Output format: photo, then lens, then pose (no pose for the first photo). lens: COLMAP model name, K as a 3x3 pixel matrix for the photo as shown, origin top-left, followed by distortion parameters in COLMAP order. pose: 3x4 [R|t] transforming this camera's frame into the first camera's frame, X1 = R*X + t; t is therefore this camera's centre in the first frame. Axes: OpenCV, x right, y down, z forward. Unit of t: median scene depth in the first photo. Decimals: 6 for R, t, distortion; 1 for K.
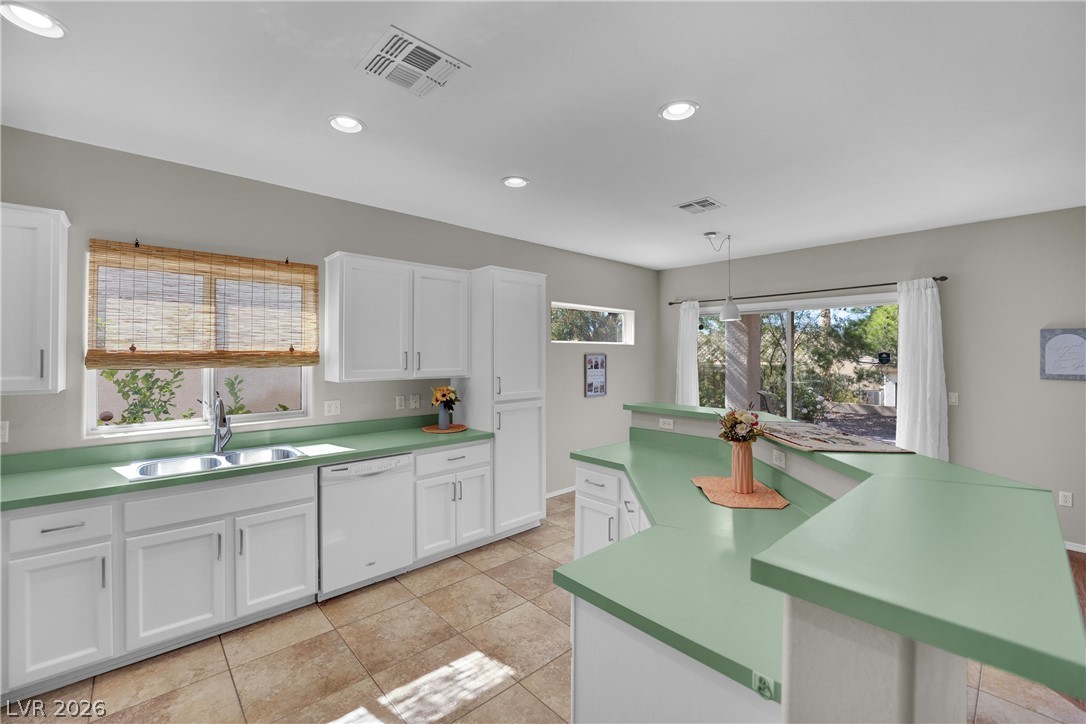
lens RADIAL K [[452.5, 0, 543.9], [0, 452.5, 346.3], [0, 0, 1]] dist [-0.021112, -0.000523]
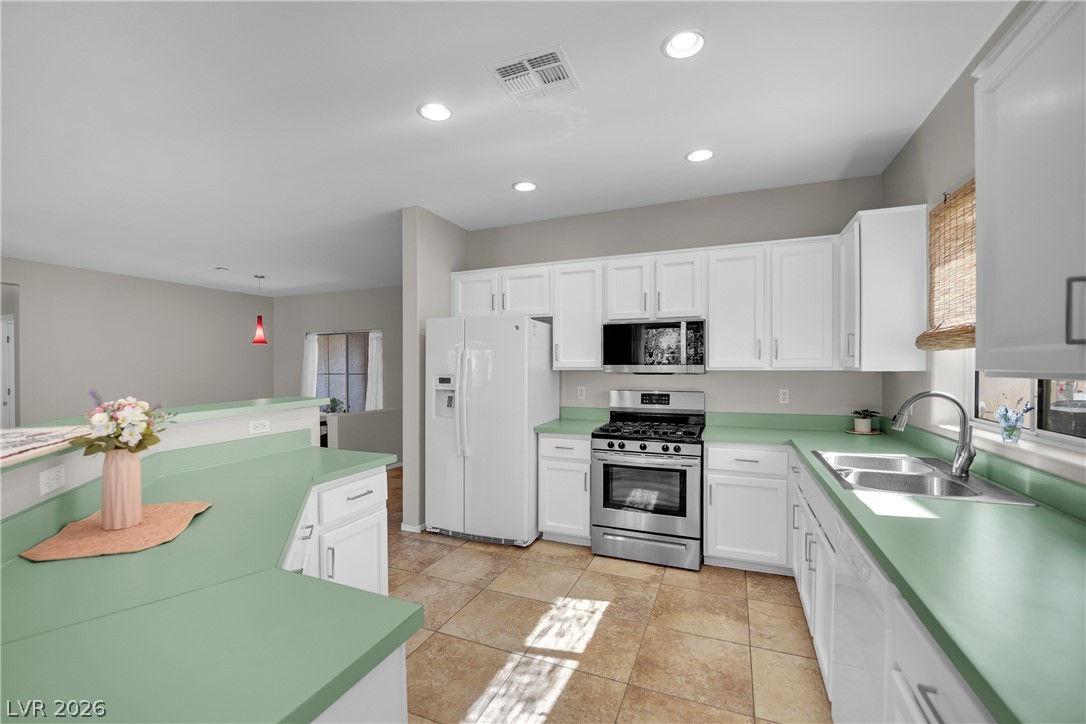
lens RADIAL K [[452.5, 0, 538.6], [0, 452.5, 374.7], [0, 0, 1]] dist [-0.021112, -0.000523]
pose [[-0.913921, 0.008478, -0.405803, 0.097755], [0.007693, 0.999964, 0.003566, 0.074061], [0.405819, 0.000138, -0.913954, 1.220099]]
